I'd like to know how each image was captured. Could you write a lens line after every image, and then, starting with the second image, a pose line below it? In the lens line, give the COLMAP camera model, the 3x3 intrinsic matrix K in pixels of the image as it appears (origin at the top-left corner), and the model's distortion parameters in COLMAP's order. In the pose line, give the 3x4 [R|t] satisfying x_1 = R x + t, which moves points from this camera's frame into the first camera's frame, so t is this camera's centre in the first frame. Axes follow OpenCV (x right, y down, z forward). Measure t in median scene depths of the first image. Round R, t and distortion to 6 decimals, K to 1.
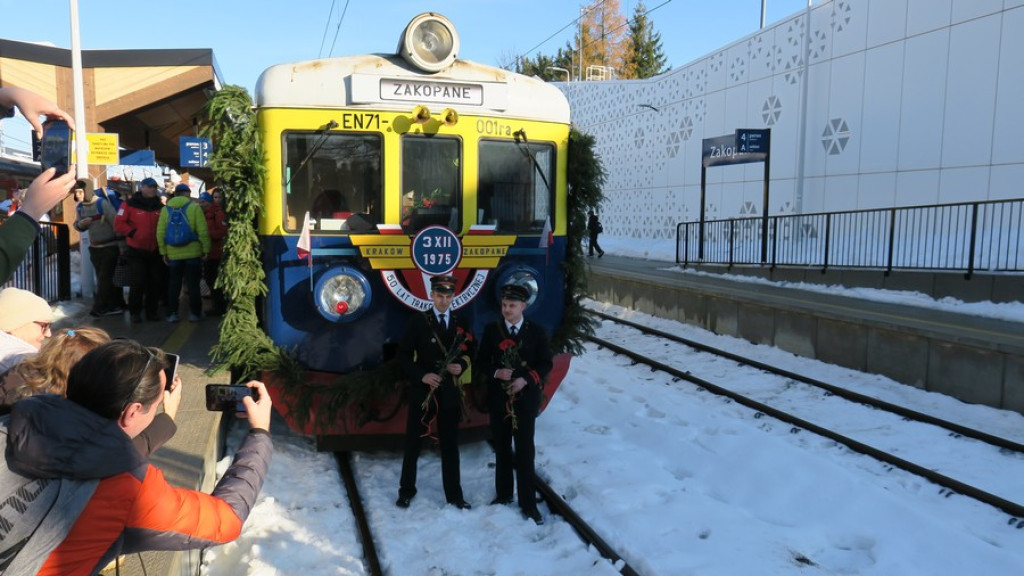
lens RADIAL K [[718.5, 0, 512.0], [0, 718.5, 288.0], [0, 0, 1]] dist [0.002860, 0.002924]
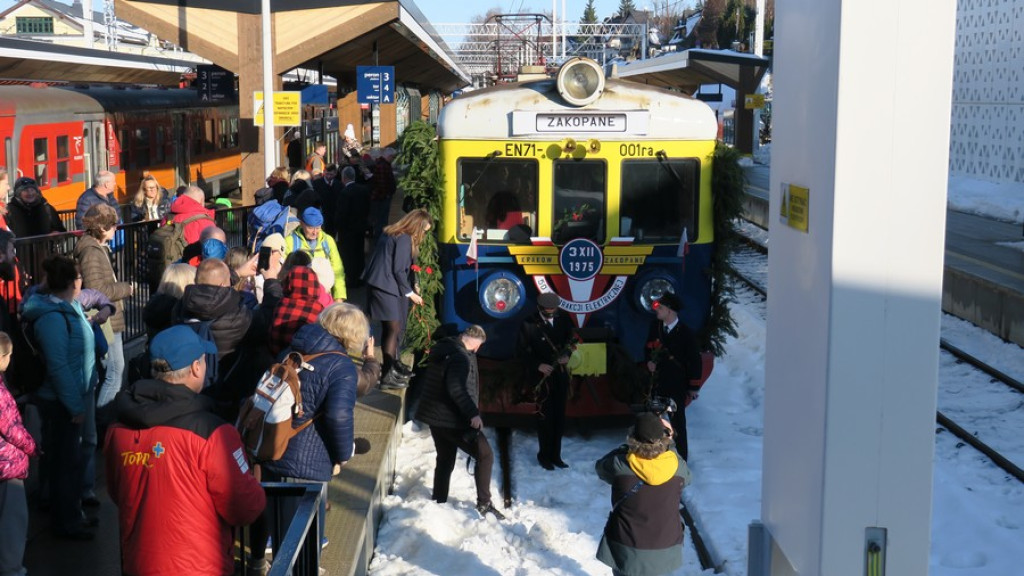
lens RADIAL K [[1332.9, 0, 512.0], [0, 1332.9, 288.0], [0, 0, 1]] dist [0.011628, 0.038222]
pose [[0.956044, 0.034237, -0.291219, 0.418235], [-0.021813, 0.998712, 0.045803, -0.101905], [0.292412, -0.037437, 0.955559, -1.098003]]
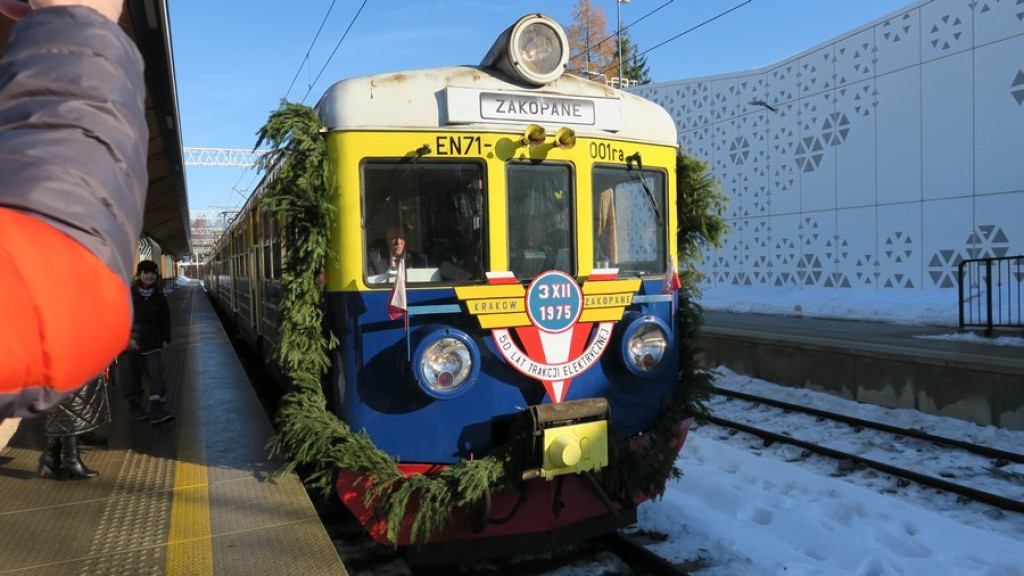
lens RADIAL K [[718.5, 0, 512.0], [0, 718.5, 288.0], [0, 0, 1]] dist [0.002860, 0.002924]
pose [[0.993913, -0.041013, 0.102253, -0.233855], [0.047527, 0.996937, -0.062104, -0.019898], [-0.099392, 0.066586, 0.992818, 0.202182]]
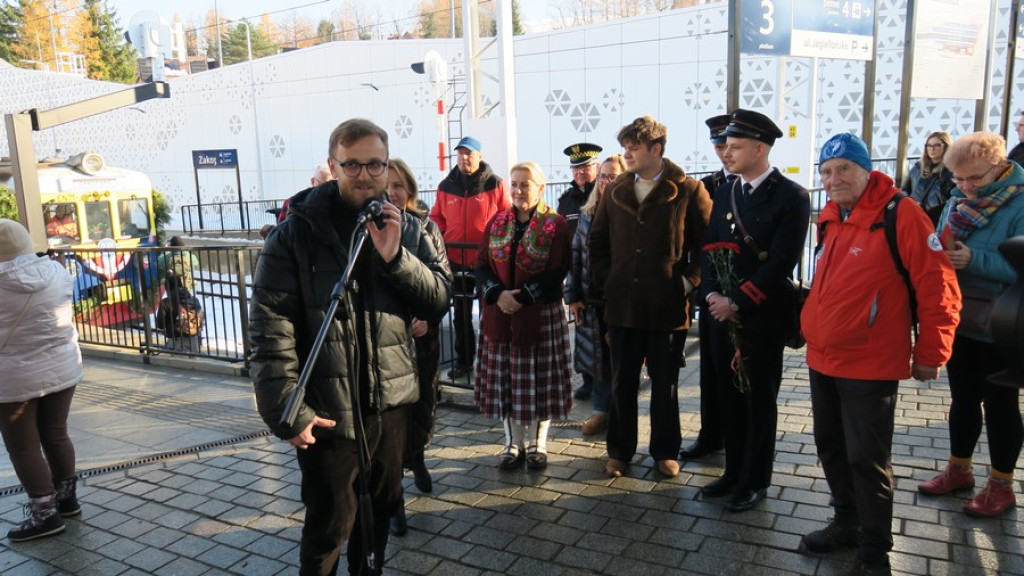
lens RADIAL K [[718.5, 0, 512.0], [0, 718.5, 288.0], [0, 0, 1]] dist [0.002860, 0.002924]
pose [[0.768511, -0.139193, 0.624512, -0.594180], [0.093576, 0.990006, 0.105503, -0.047572], [-0.632957, -0.022641, 0.773856, -1.770012]]
